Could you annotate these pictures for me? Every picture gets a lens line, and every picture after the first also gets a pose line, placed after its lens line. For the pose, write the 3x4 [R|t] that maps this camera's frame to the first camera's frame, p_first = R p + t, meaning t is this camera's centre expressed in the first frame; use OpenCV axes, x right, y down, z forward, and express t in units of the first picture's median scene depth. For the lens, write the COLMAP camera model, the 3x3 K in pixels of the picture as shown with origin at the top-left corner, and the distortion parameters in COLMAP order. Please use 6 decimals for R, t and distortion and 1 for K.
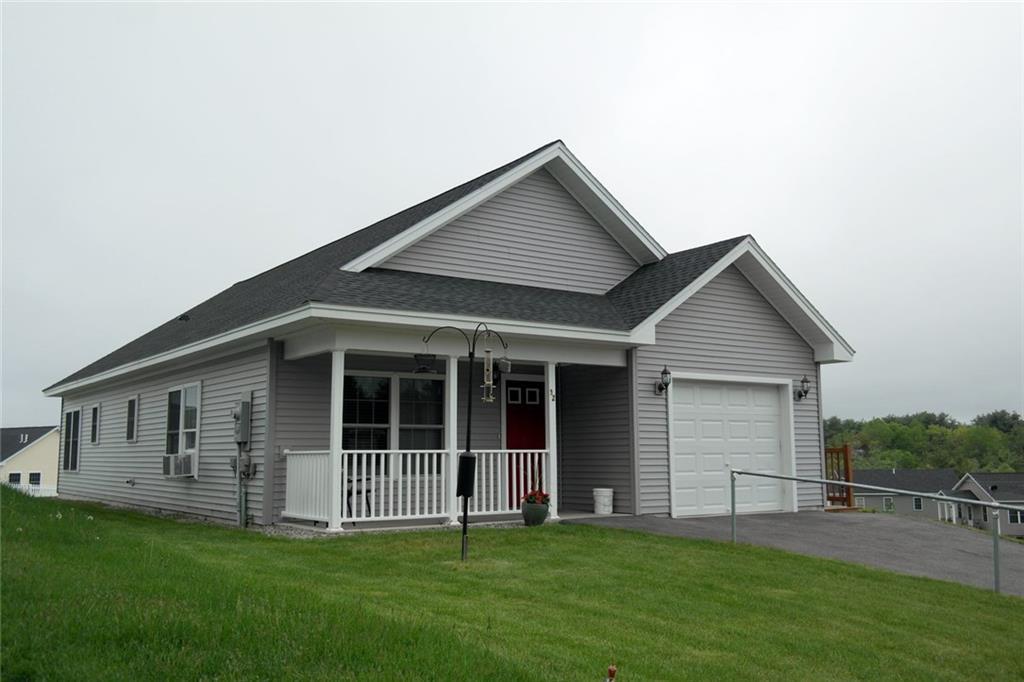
lens RADIAL K [[935.7, 0, 510.8], [0, 935.7, 344.0], [0, 0, 1]] dist [0.061009, -0.000635]
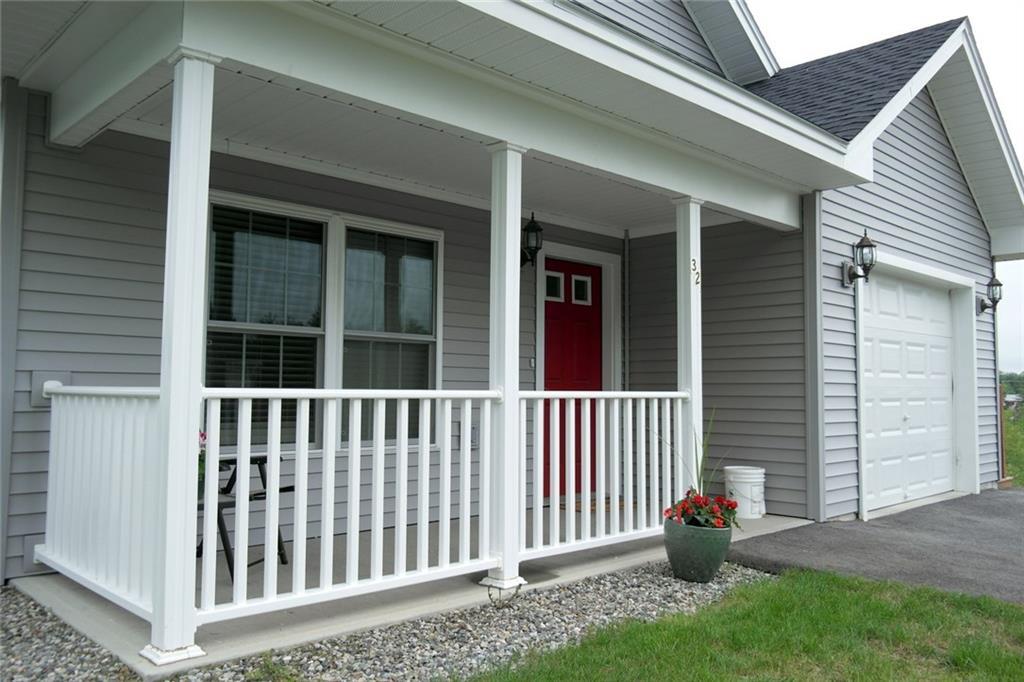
lens RADIAL K [[826.1, 0, 510.4], [0, 826.1, 340.2], [0, 0, 1]] dist [-0.000377, -0.007072]
pose [[0.987238, 0.023729, 0.157477, -0.102430], [-0.033011, 0.997852, 0.056591, 0.065876], [-0.155795, -0.061068, 0.985900, 0.598610]]
